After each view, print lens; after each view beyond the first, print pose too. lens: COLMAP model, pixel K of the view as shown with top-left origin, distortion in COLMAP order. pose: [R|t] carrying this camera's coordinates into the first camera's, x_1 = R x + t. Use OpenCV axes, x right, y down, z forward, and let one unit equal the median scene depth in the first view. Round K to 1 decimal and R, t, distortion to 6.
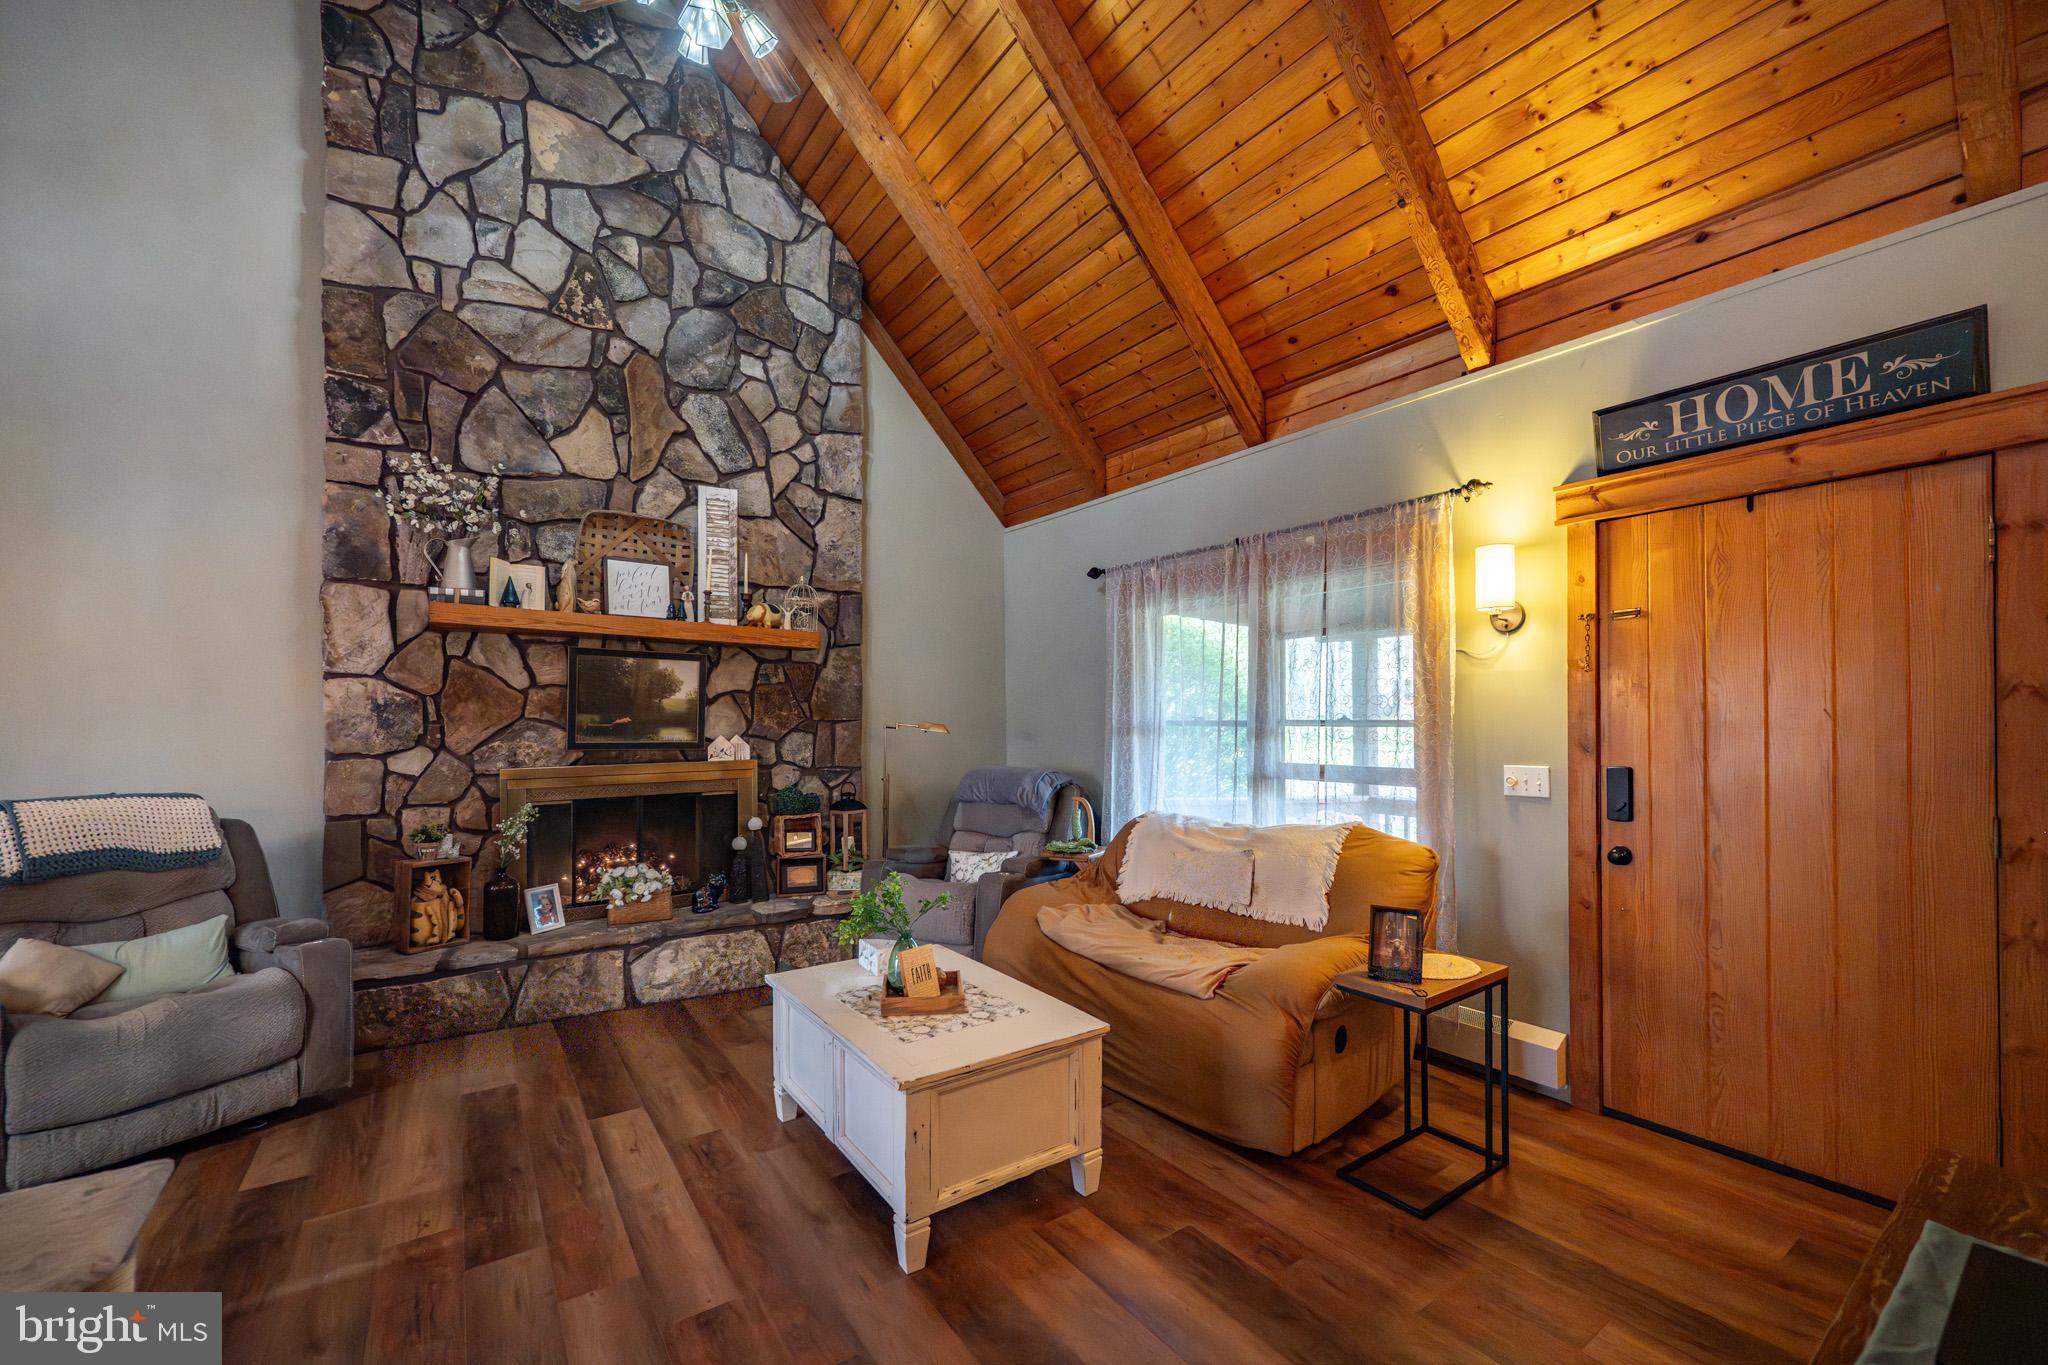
lens RADIAL K [[845.6, 0, 985.5], [0, 845.6, 720.0], [0, 0, 1]] dist [-0.001242, 0.000366]
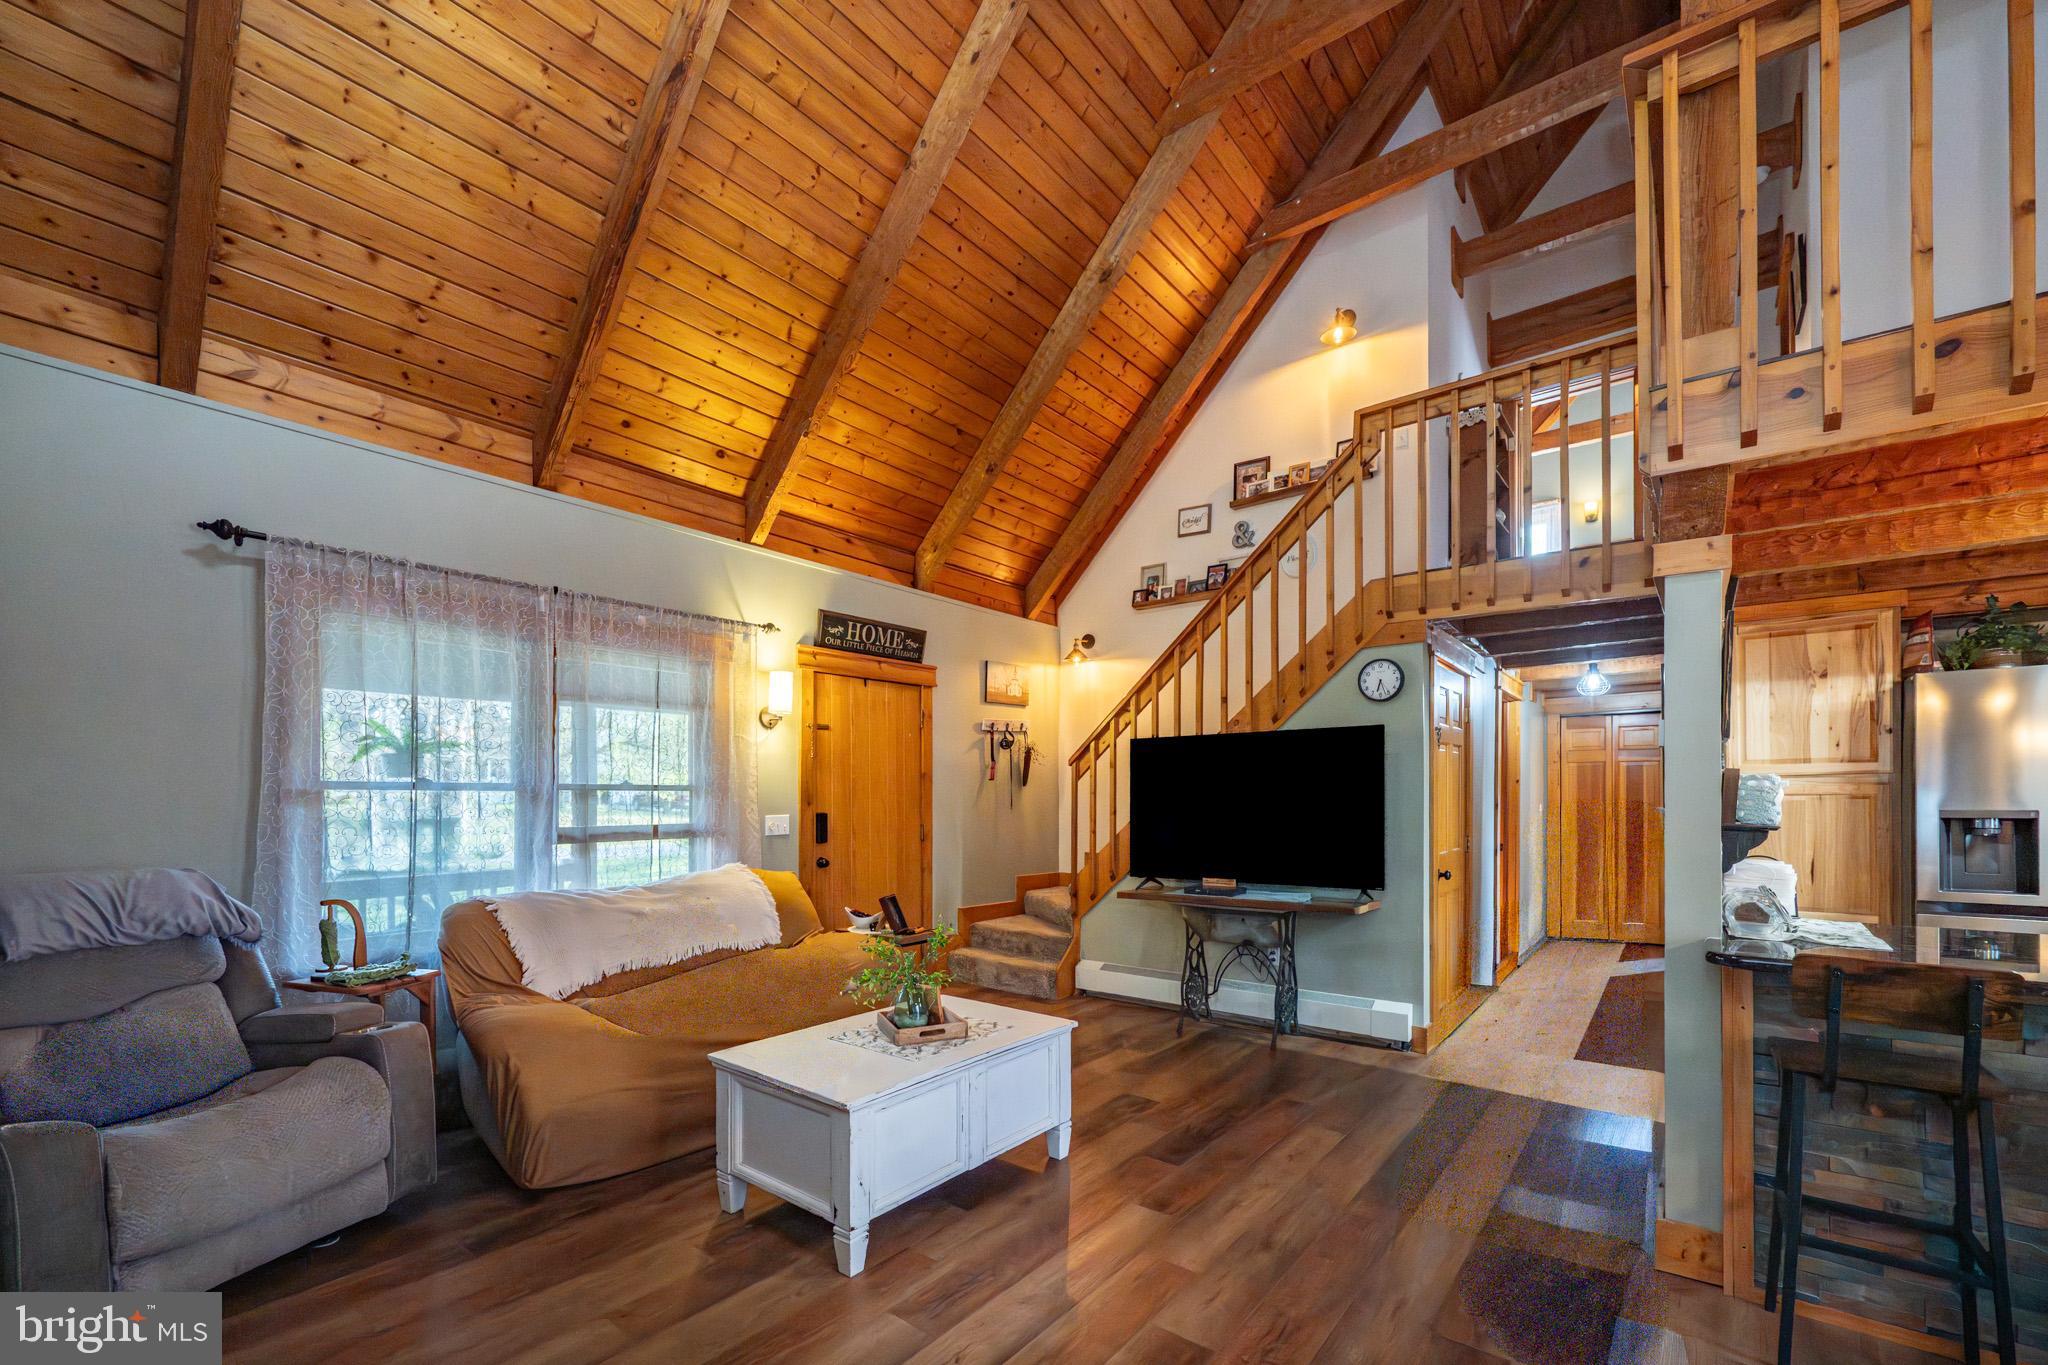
lens RADIAL K [[845.6, 0, 1074.1], [0, 845.6, 784.6], [0, 0, 1]] dist [-0.001242, 0.000366]
pose [[-0.337098, 0.011537, 0.941399, -0.753500], [-0.002740, 0.999909, -0.013235, 0.012697], [-0.941466, -0.007041, -0.337036, 0.754237]]
